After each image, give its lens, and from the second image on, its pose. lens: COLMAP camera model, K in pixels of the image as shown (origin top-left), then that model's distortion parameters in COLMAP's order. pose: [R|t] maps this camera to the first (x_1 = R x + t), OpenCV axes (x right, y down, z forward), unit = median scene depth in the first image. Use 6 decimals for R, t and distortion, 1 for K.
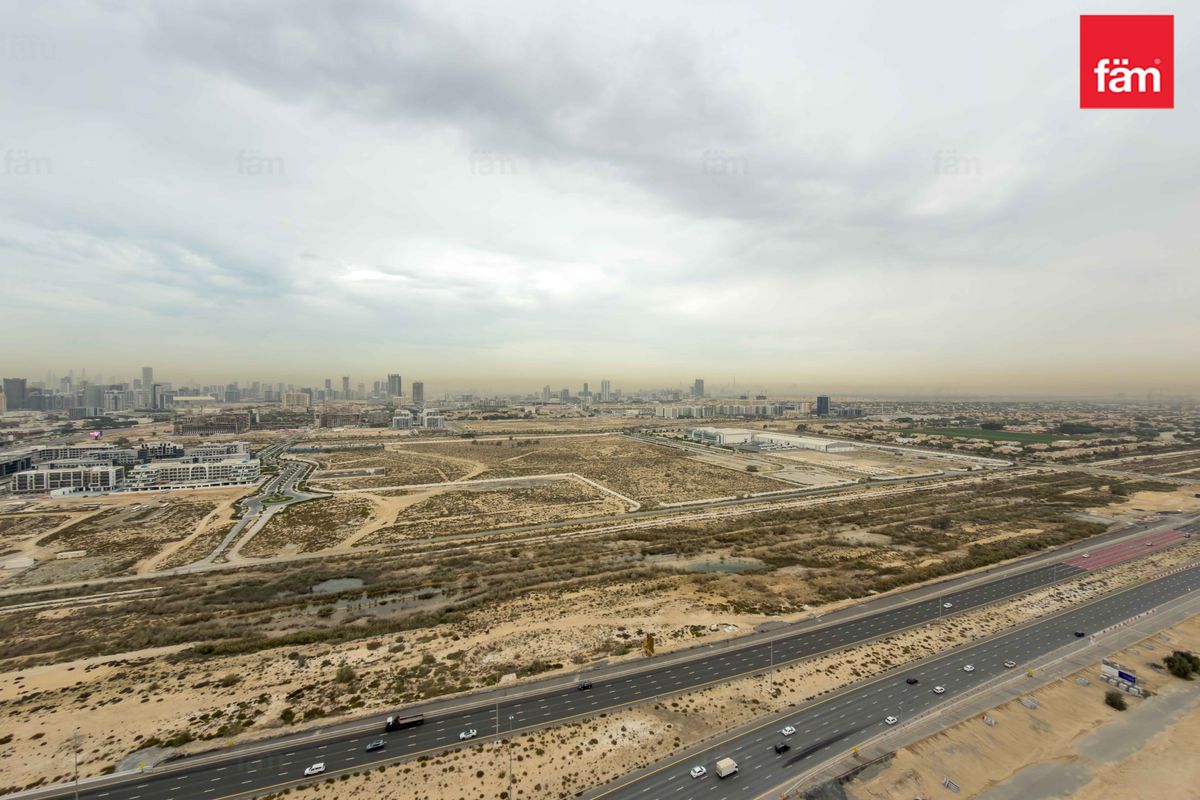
lens RADIAL K [[478.6, 0, 597.4], [0, 478.6, 398.8], [0, 0, 1]] dist [0.004302, 0.000225]
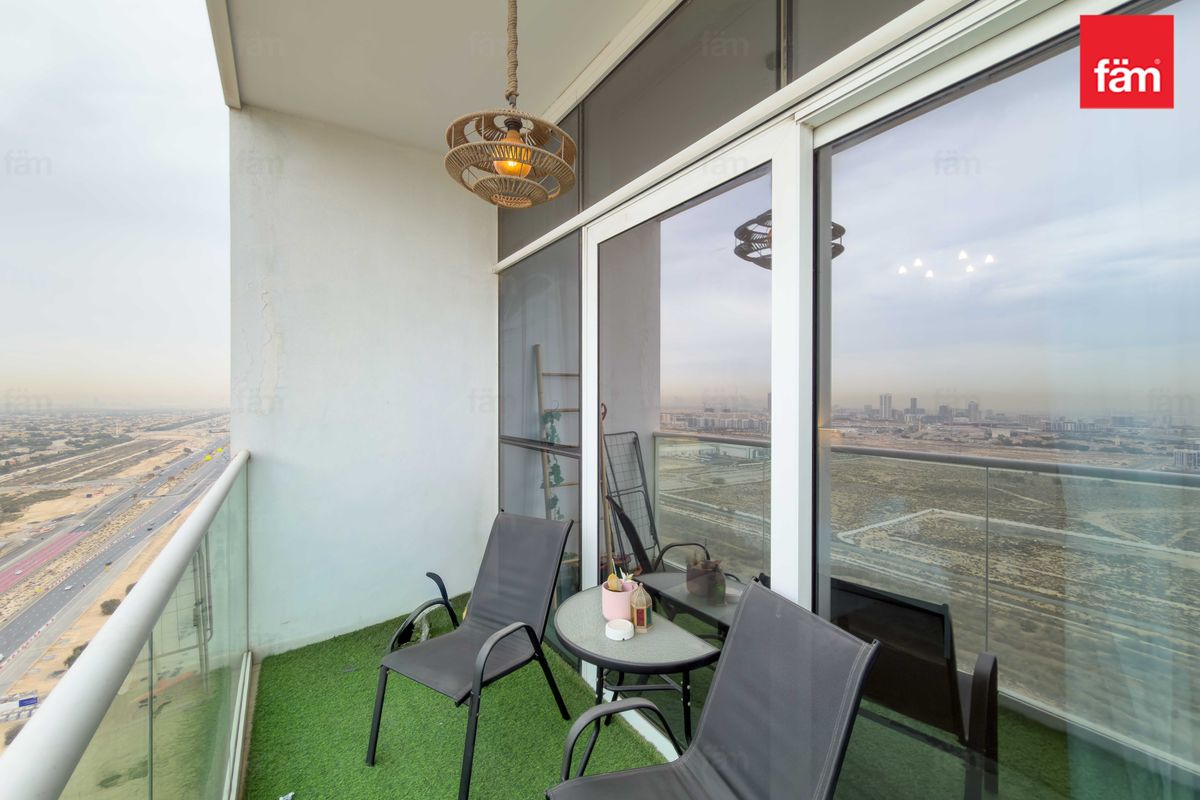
lens RADIAL K [[478.6, 0, 597.4], [0, 478.6, 398.8], [0, 0, 1]] dist [0.004302, 0.000225]
pose [[-0.160137, -0.004237, 0.987086, -0.768098], [0.022570, 0.999714, 0.007952, -0.051192], [-0.986837, 0.023552, -0.159996, 1.701070]]
